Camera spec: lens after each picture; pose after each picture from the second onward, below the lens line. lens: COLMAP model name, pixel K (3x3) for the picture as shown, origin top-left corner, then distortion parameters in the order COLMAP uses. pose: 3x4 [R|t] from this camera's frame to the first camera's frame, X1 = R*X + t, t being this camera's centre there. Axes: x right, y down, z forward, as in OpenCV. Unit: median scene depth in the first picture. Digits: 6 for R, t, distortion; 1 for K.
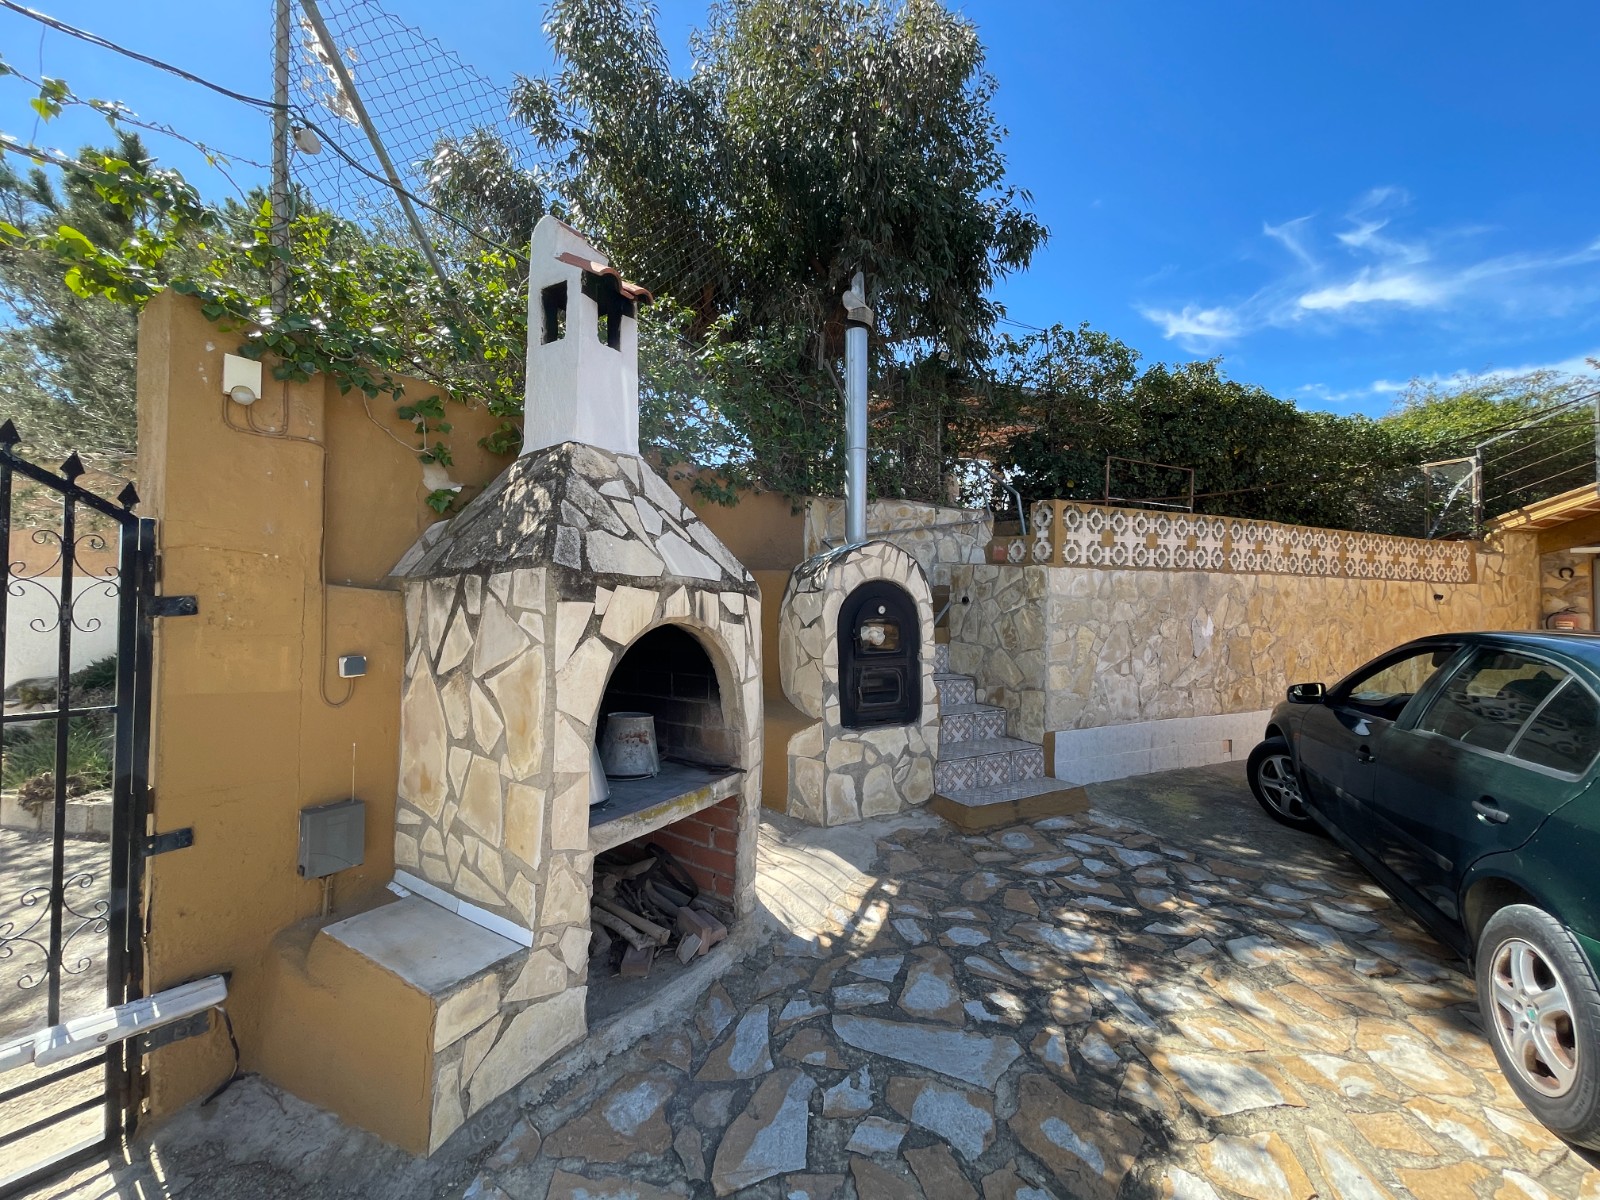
lens RADIAL K [[652.0, 0, 800.0], [0, 652.0, 600.0], [0, 0, 1]] dist [-0.000766, -0.000149]
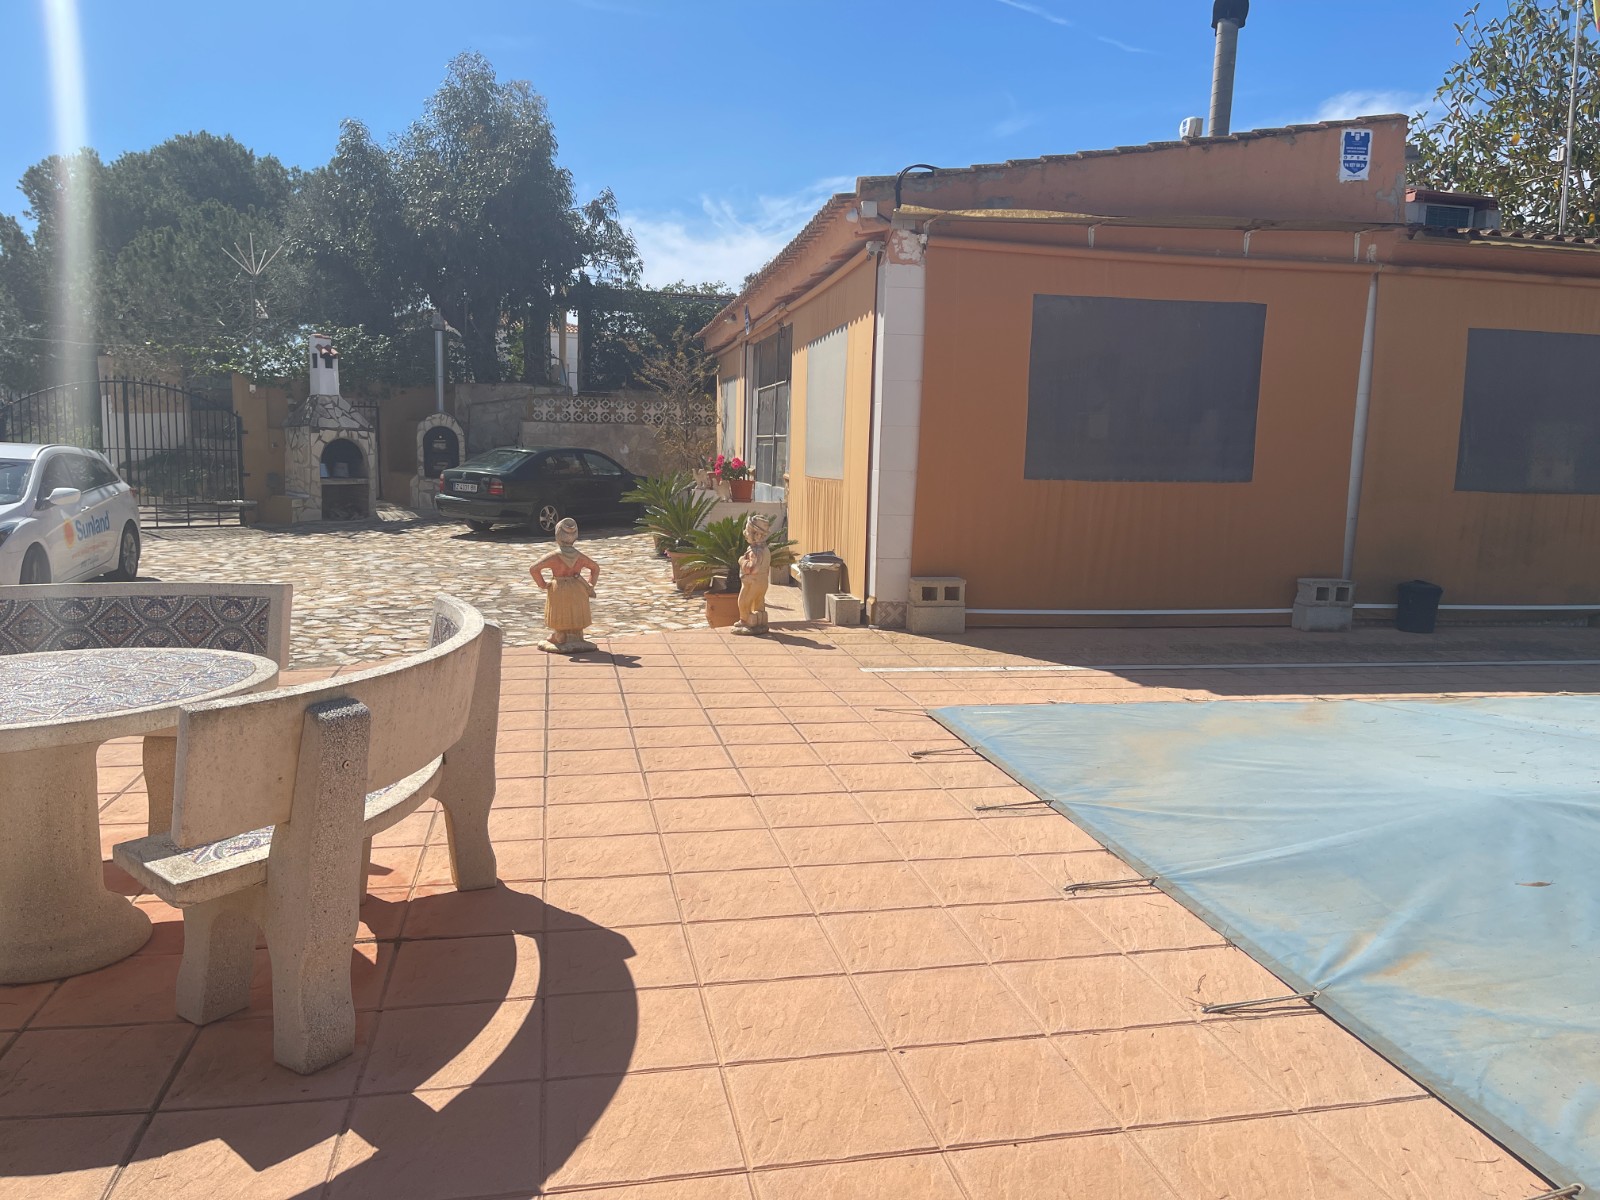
lens RADIAL K [[1205.9, 0, 800.0], [0, 1205.9, 600.0], [0, 0, 1]] dist [0.064724, -0.086194]
pose [[0.987092, 0.041630, -0.154647, 4.177375], [-0.018619, 0.988907, 0.147363, -0.150684], [0.159066, -0.142582, 0.976918, -6.684015]]
